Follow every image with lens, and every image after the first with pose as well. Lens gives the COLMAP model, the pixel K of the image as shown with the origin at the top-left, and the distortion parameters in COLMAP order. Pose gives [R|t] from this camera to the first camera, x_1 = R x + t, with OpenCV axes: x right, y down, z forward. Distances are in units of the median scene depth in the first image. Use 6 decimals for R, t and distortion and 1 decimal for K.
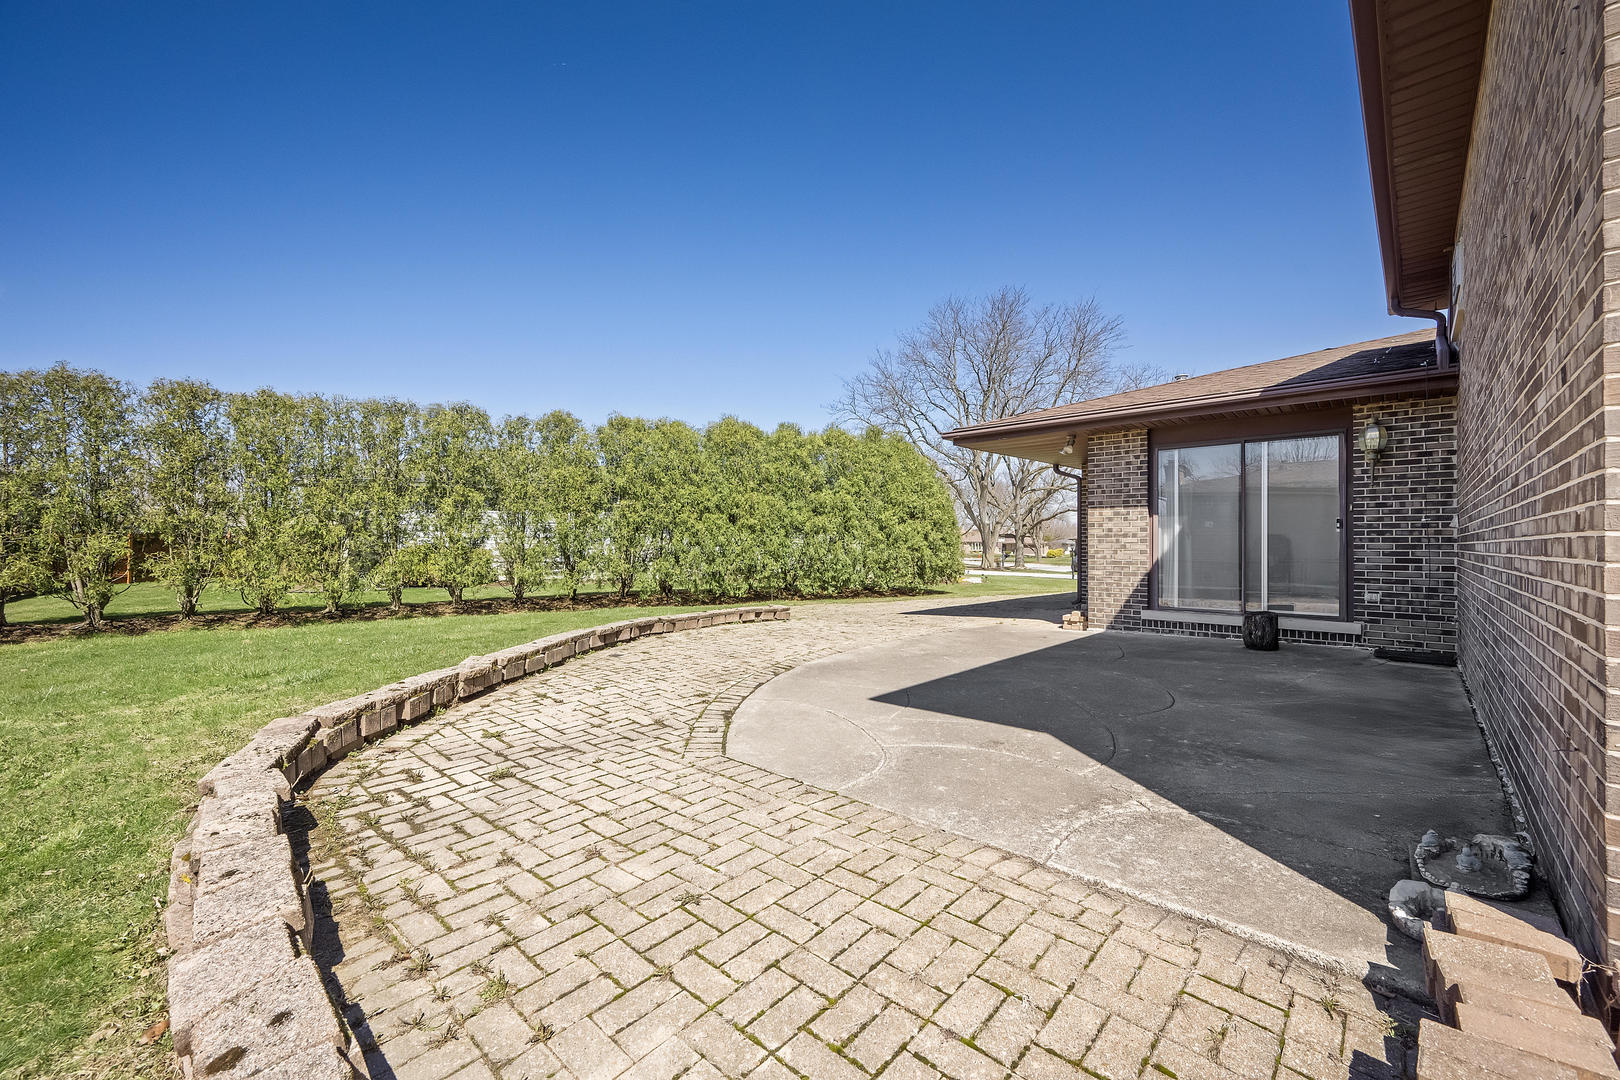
lens RADIAL K [[662.6, 0, 817.1], [0, 662.6, 542.5], [0, 0, 1]] dist [0.000346, 0.000085]
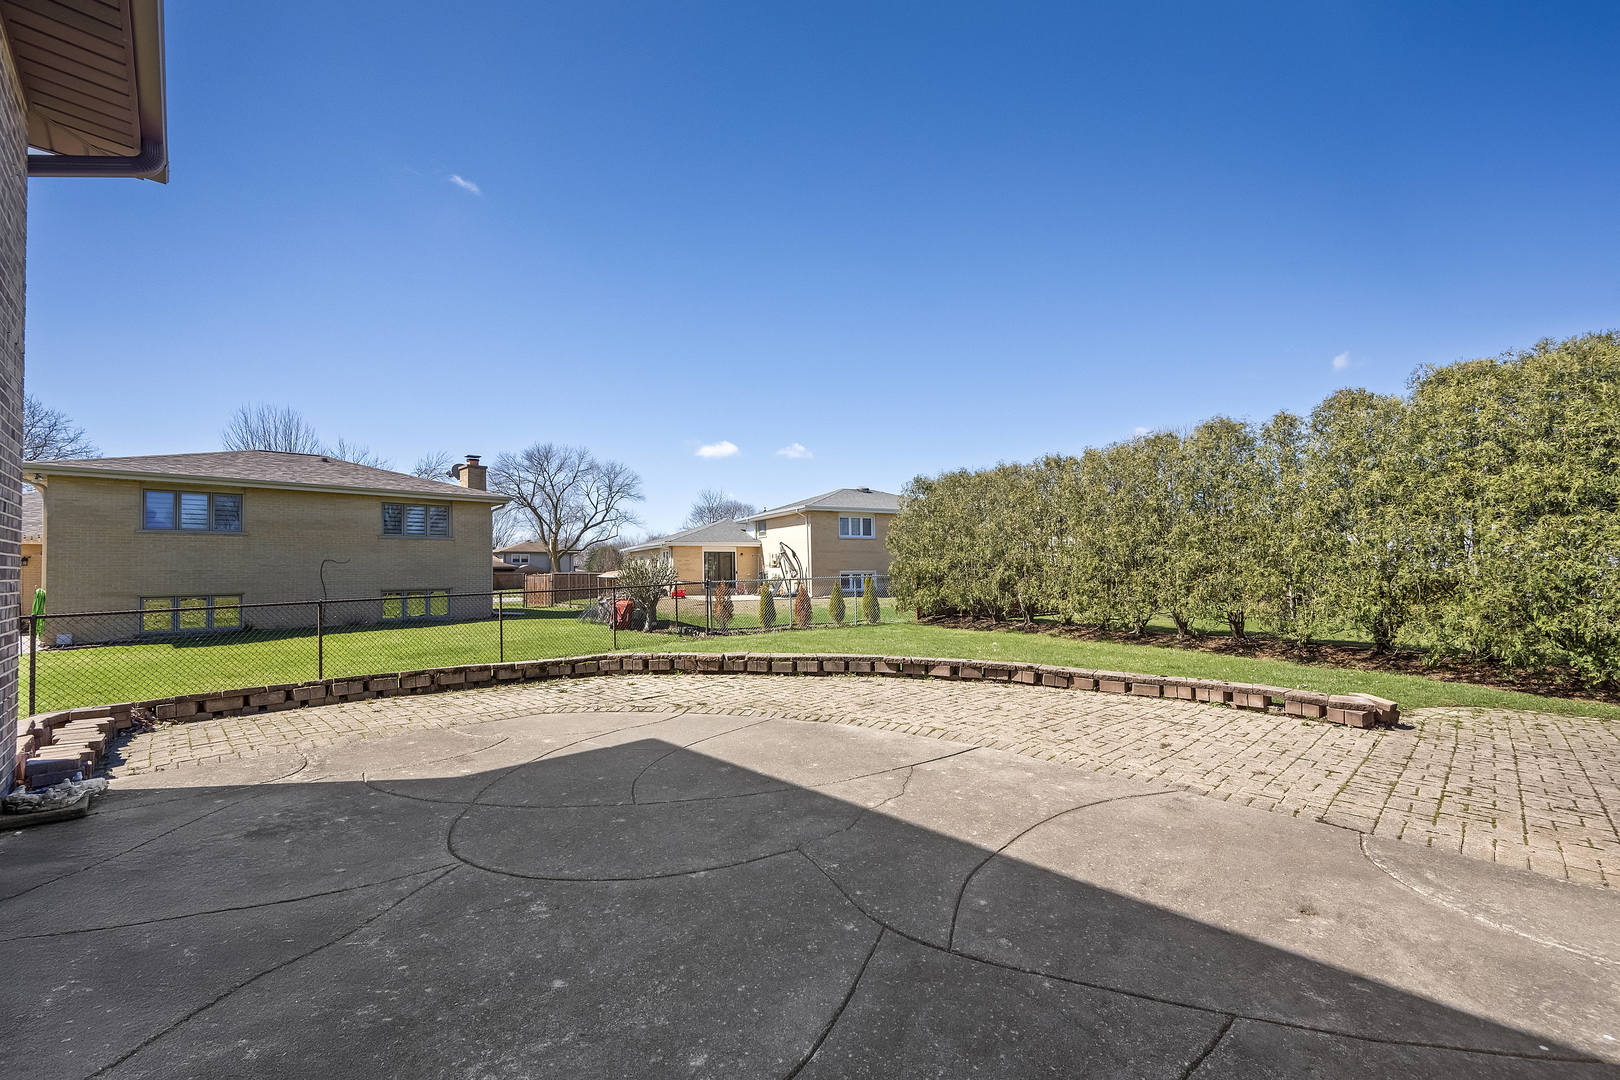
lens RADIAL K [[662.6, 0, 817.1], [0, 662.6, 542.5], [0, 0, 1]] dist [0.000346, 0.000085]
pose [[-0.080411, -0.041431, -0.995900, 1.053129], [0.011979, 0.999023, -0.042528, -0.022603], [0.996690, -0.015349, -0.079836, 1.281109]]
